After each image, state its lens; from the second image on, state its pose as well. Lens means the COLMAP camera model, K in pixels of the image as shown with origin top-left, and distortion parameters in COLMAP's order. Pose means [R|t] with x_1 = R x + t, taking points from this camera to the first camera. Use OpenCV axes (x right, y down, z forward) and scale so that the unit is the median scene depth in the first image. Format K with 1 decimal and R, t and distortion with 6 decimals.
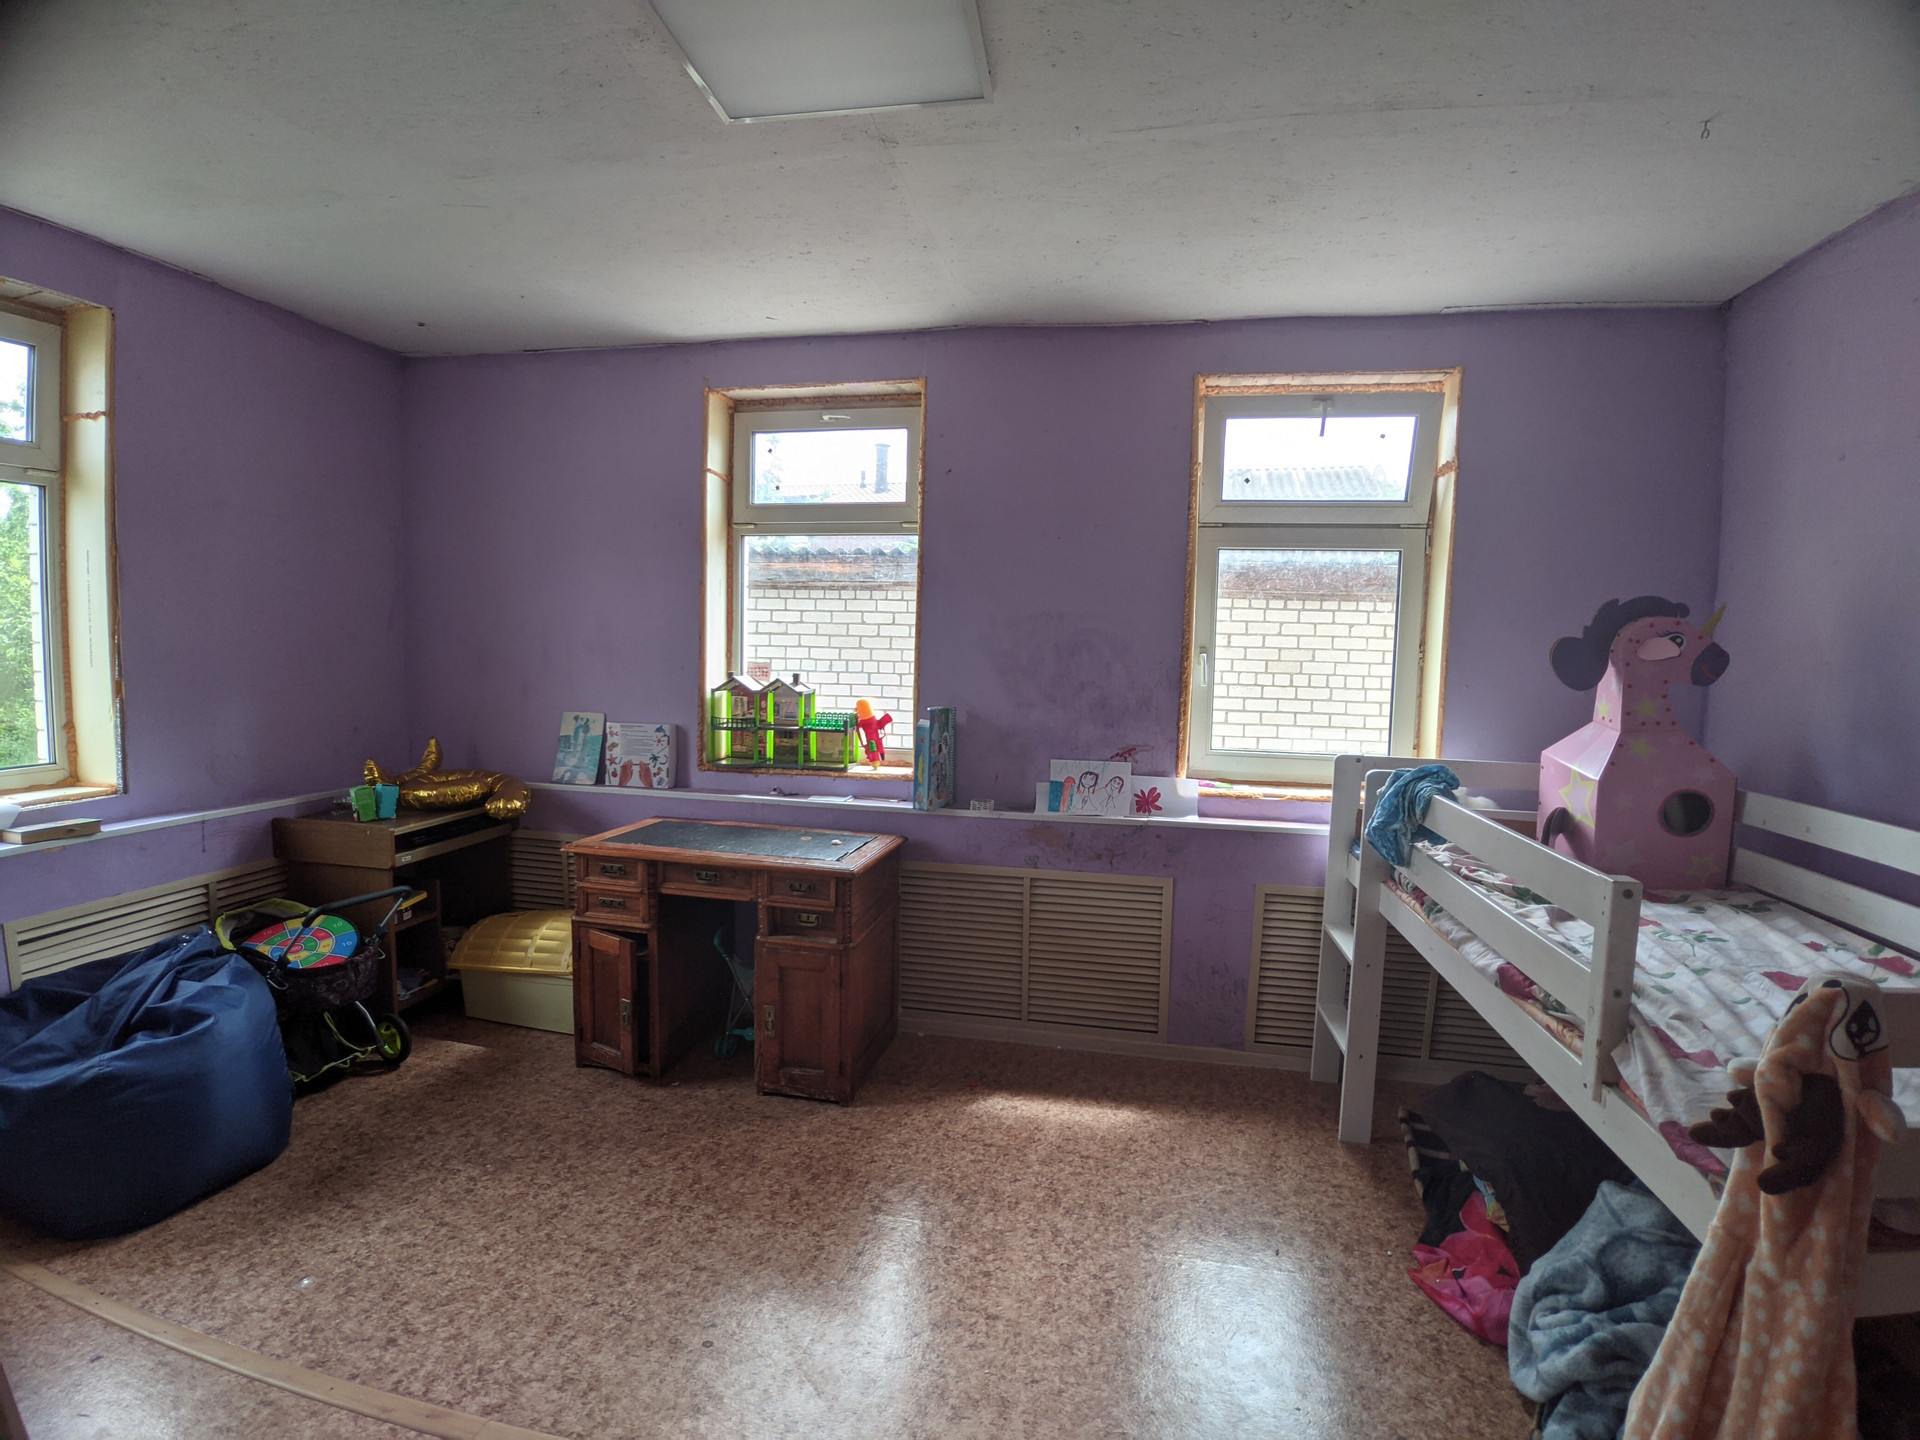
lens RADIAL K [[955.7, 0, 953.9], [0, 955.7, 686.2], [0, 0, 1]] dist [-0.059435, 0.026308]
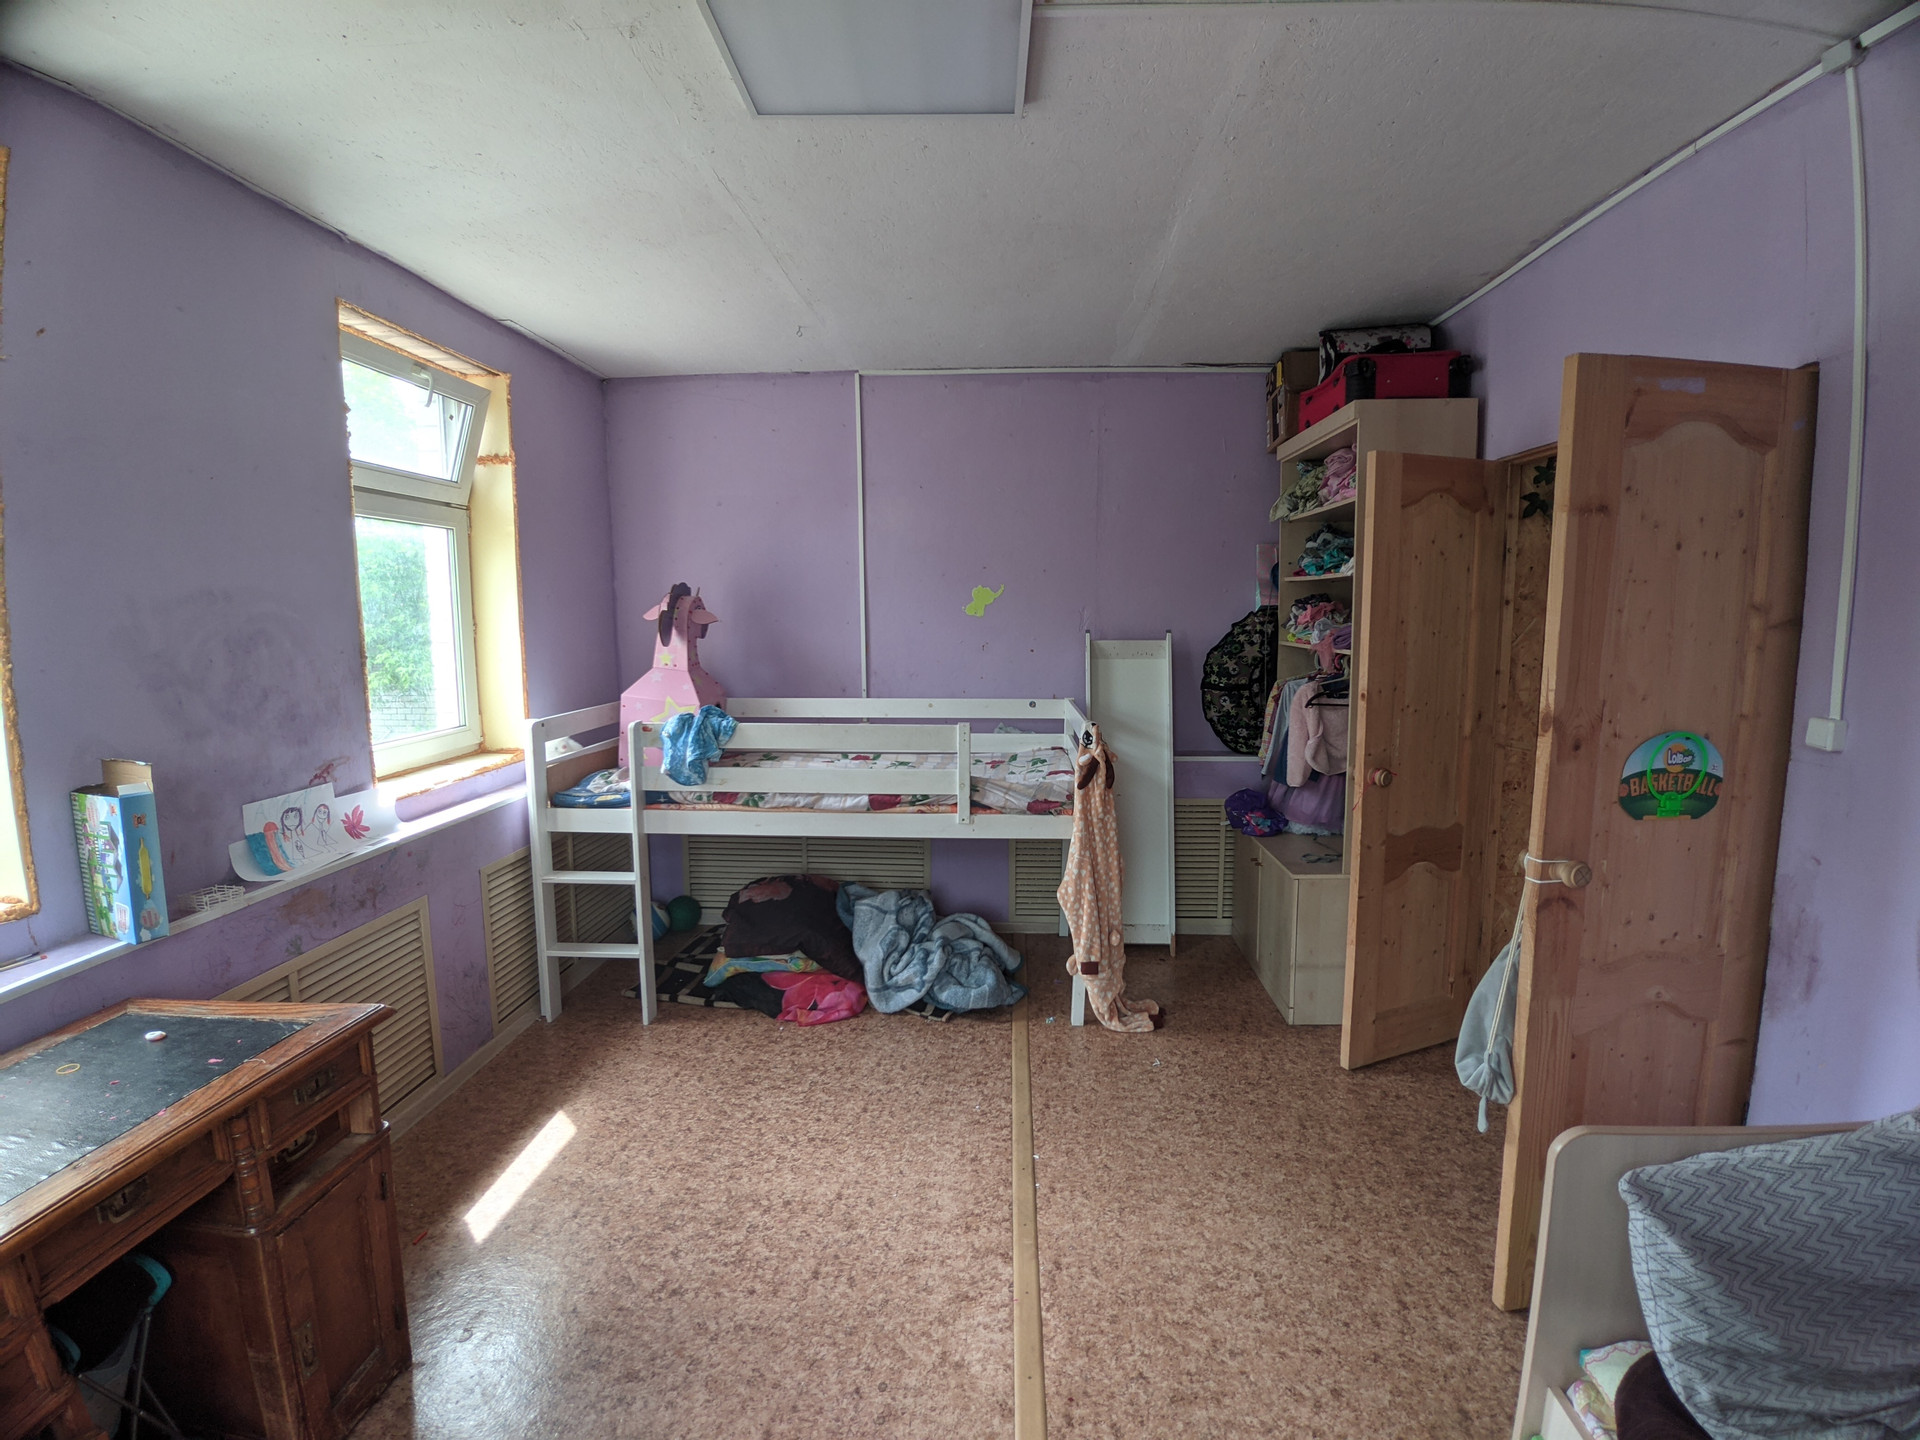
lens RADIAL K [[872.8, 0, 960.0], [0, 872.8, 720.0], [0, 0, 1]] dist [0.024867, -0.035632]
pose [[-0.144130, -0.138403, 0.979832, -0.597583], [0.061333, 0.987018, 0.148439, -0.047327], [-0.987656, 0.081491, -0.133770, 0.586751]]
